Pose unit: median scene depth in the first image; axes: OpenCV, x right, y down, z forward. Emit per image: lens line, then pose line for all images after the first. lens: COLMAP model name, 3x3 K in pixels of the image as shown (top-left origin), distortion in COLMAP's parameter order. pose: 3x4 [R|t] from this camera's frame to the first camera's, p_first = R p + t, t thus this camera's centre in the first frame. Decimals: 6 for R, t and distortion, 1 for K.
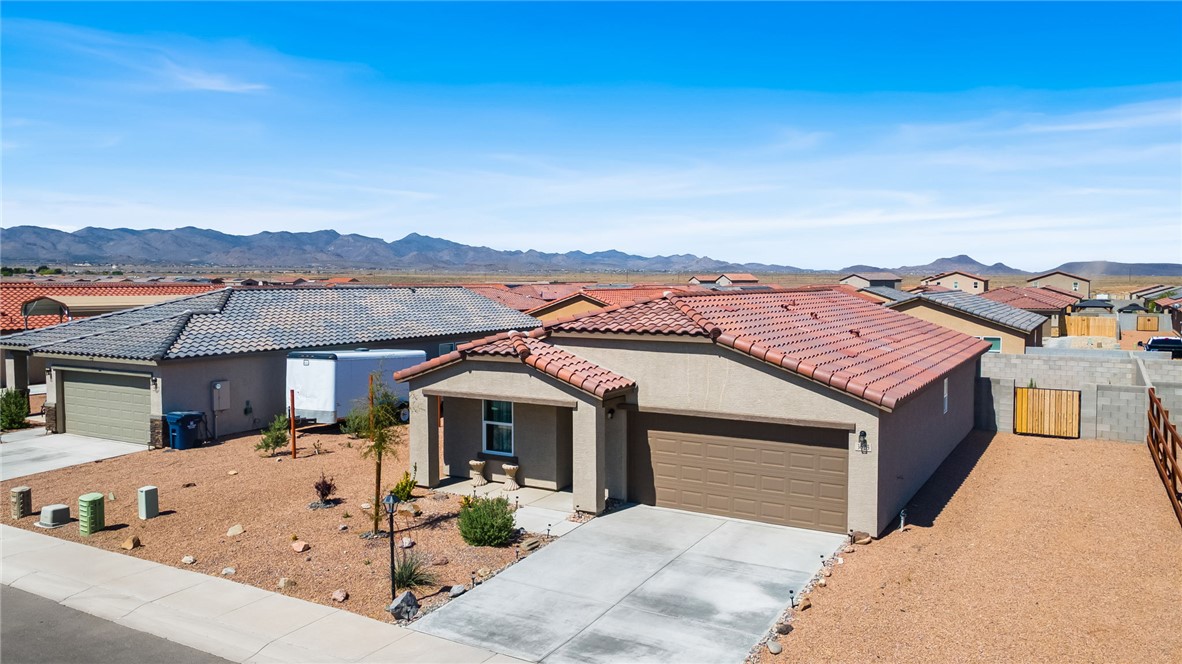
lens RADIAL K [[860.7, 0, 588.4], [0, 860.7, 324.5], [0, 0, 1]] dist [0.029514, 0.026063]
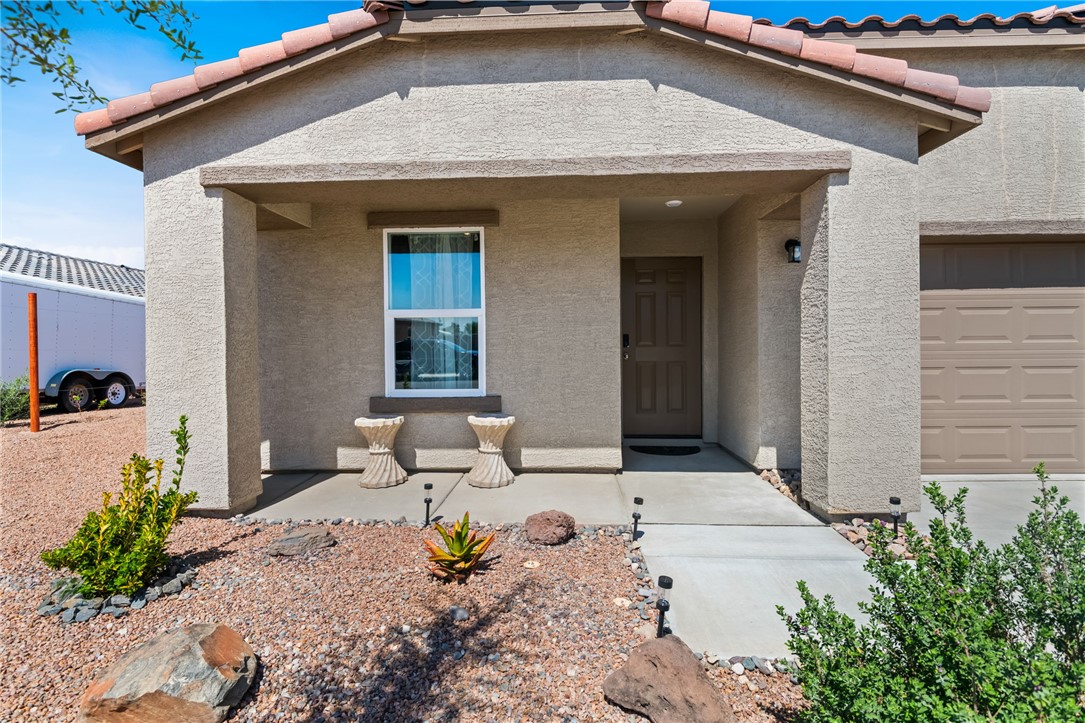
lens RADIAL K [[512.8, 0, 541.1], [0, 512.8, 357.2], [0, 0, 1]] dist [-0.013906, -0.000476]
pose [[0.885545, -0.014624, 0.464322, -0.186469], [0.033060, 0.998954, -0.031588, 0.158792], [-0.463375, 0.043323, 0.885103, 0.868536]]
